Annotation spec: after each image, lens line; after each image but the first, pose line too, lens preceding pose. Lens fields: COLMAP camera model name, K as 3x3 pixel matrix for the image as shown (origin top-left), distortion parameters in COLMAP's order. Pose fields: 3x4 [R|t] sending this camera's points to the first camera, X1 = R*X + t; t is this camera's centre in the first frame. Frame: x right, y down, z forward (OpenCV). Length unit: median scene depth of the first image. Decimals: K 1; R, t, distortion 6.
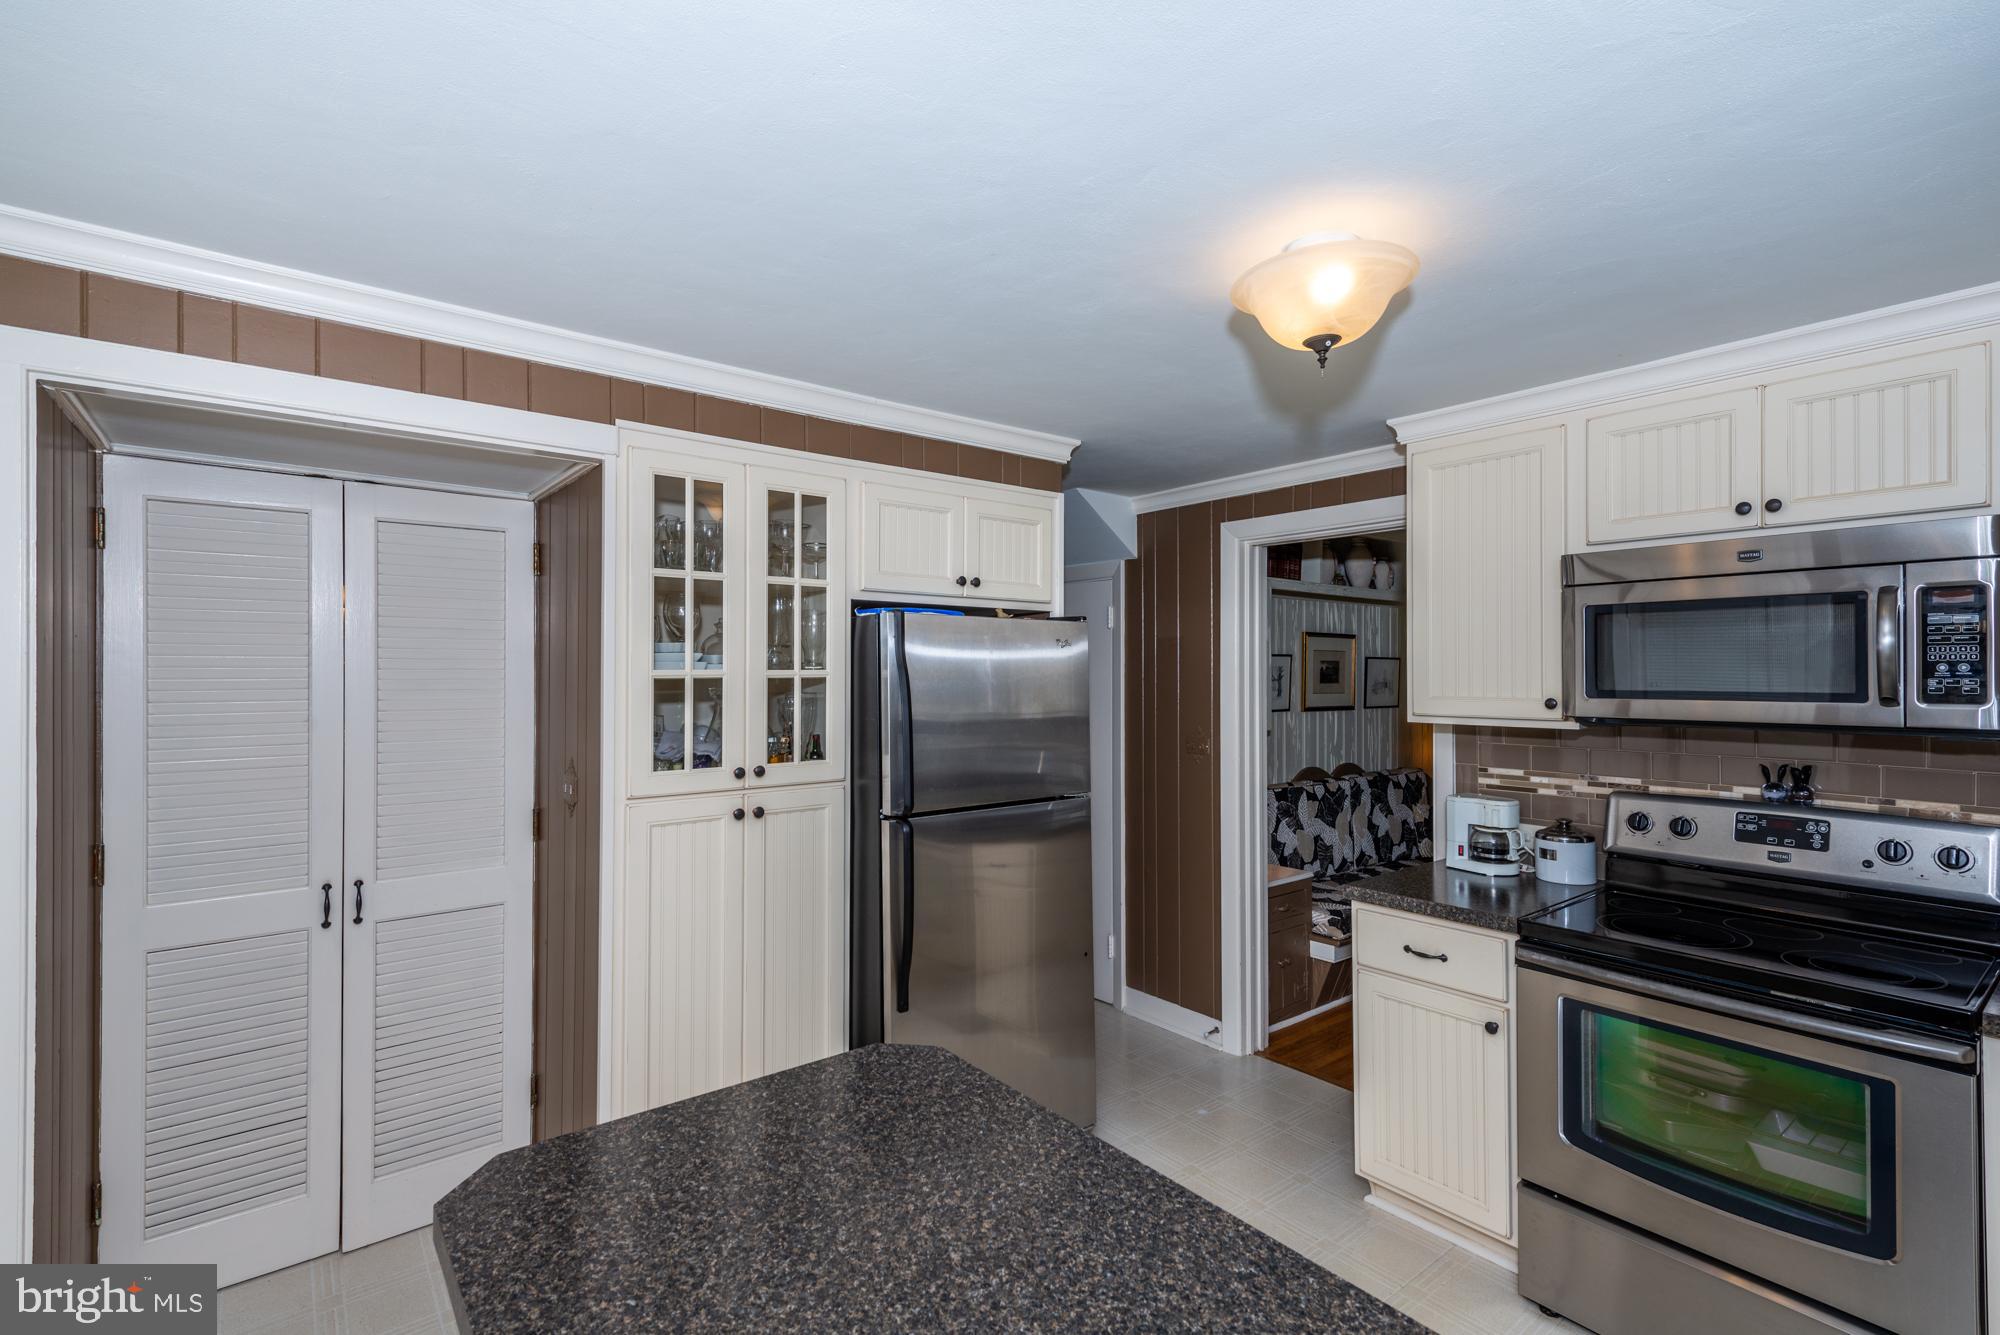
lens RADIAL K [[906.3, 0, 1001.4], [0, 906.3, 656.5], [0, 0, 1]] dist [-0.000756, 0.000533]
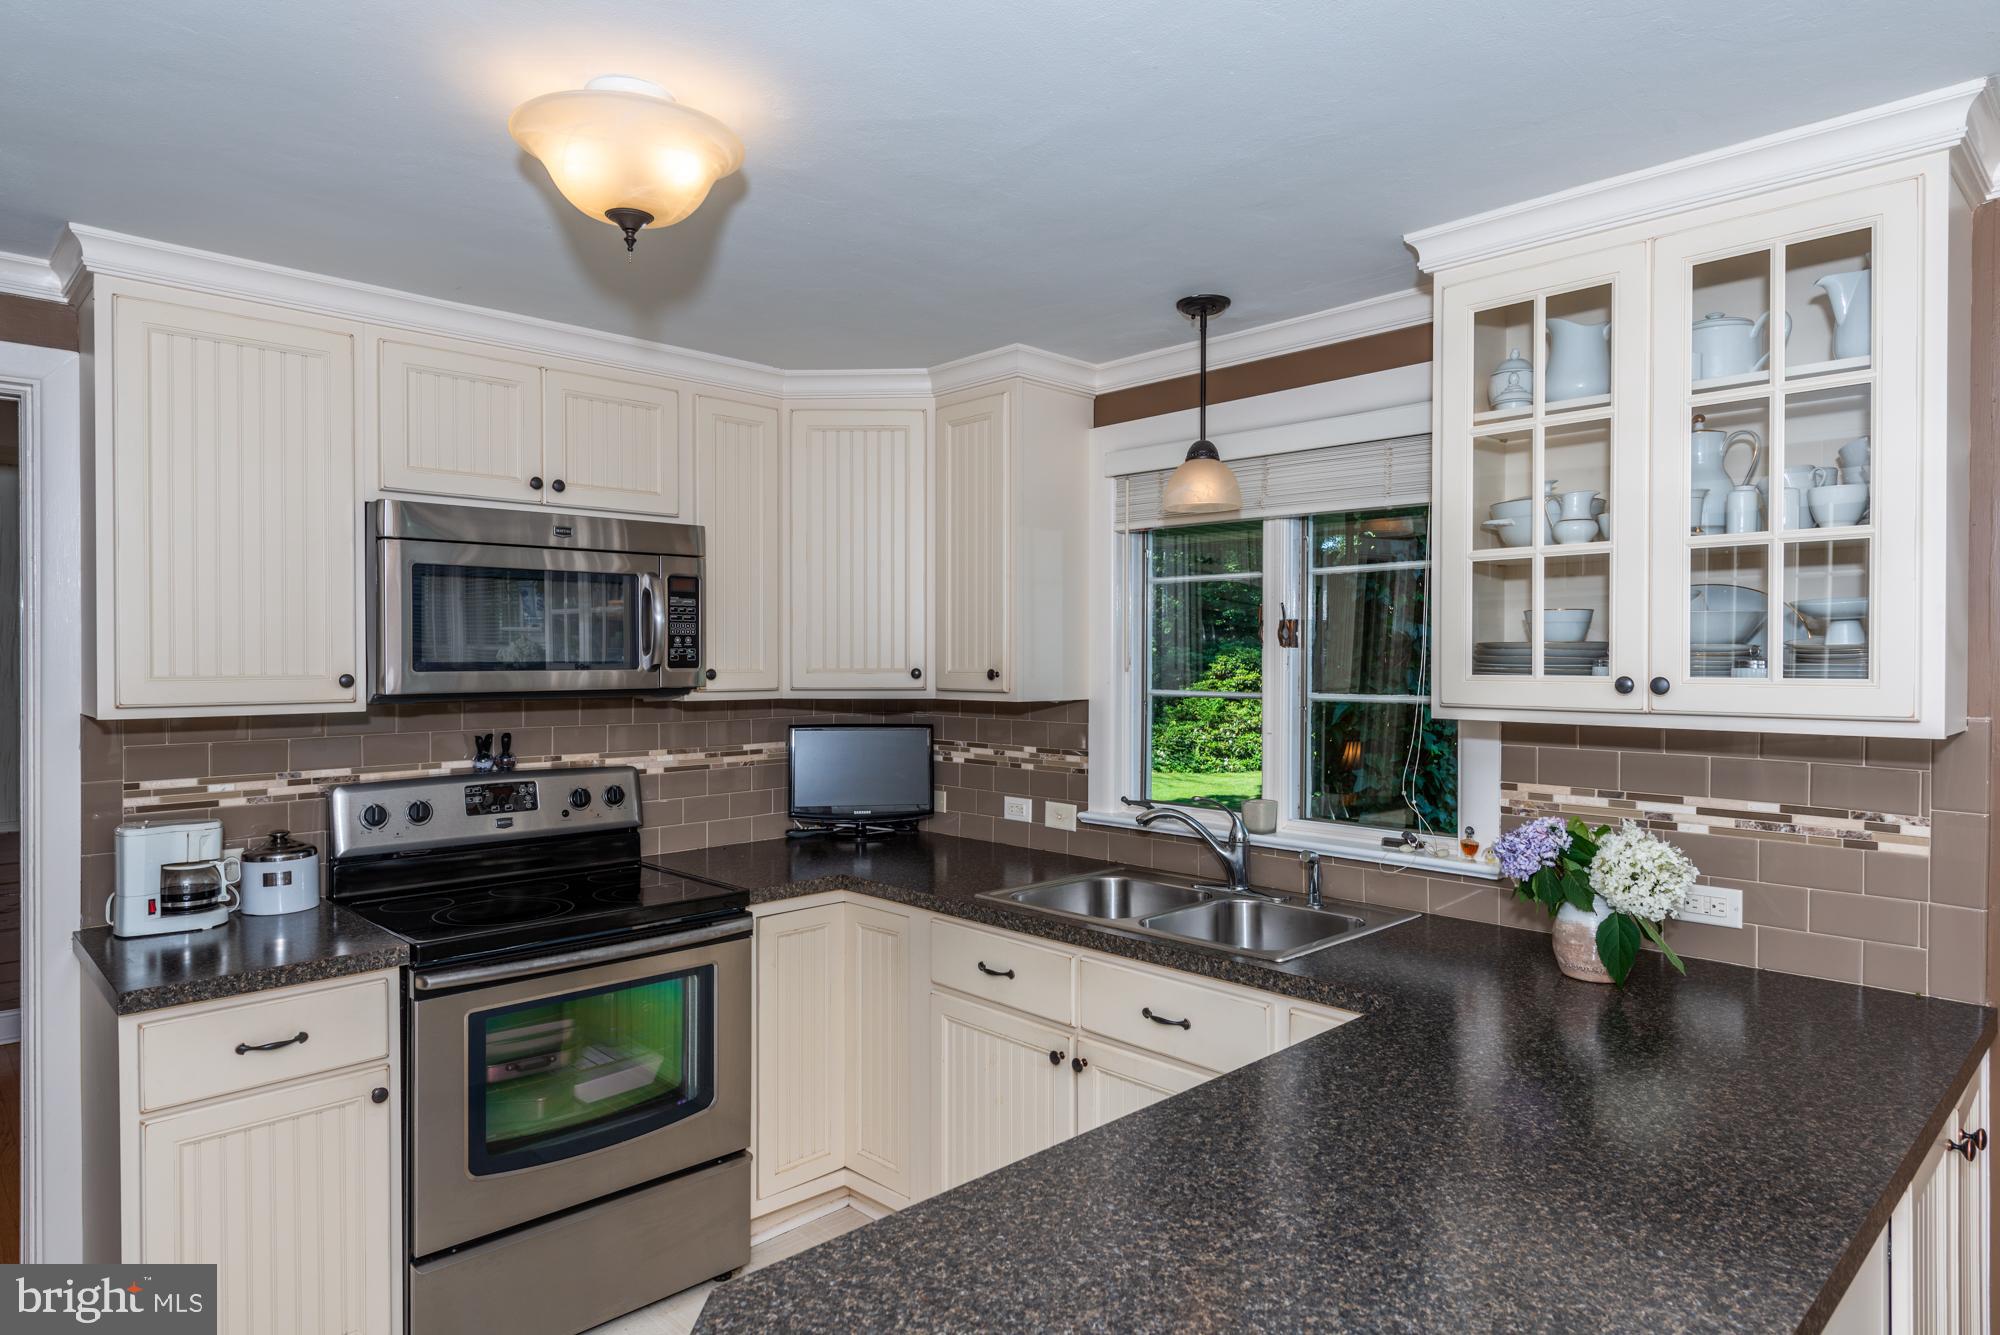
lens RADIAL K [[1174.3, 0, 986.9], [0, 1174.3, 651.9], [0, 0, 1]] dist [0.015537, -0.001703]
pose [[-0.091267, 0.001050, 0.995826, -0.464724], [-0.017695, 0.999840, -0.002676, 0.018502], [-0.995669, -0.017865, -0.091234, 0.515197]]
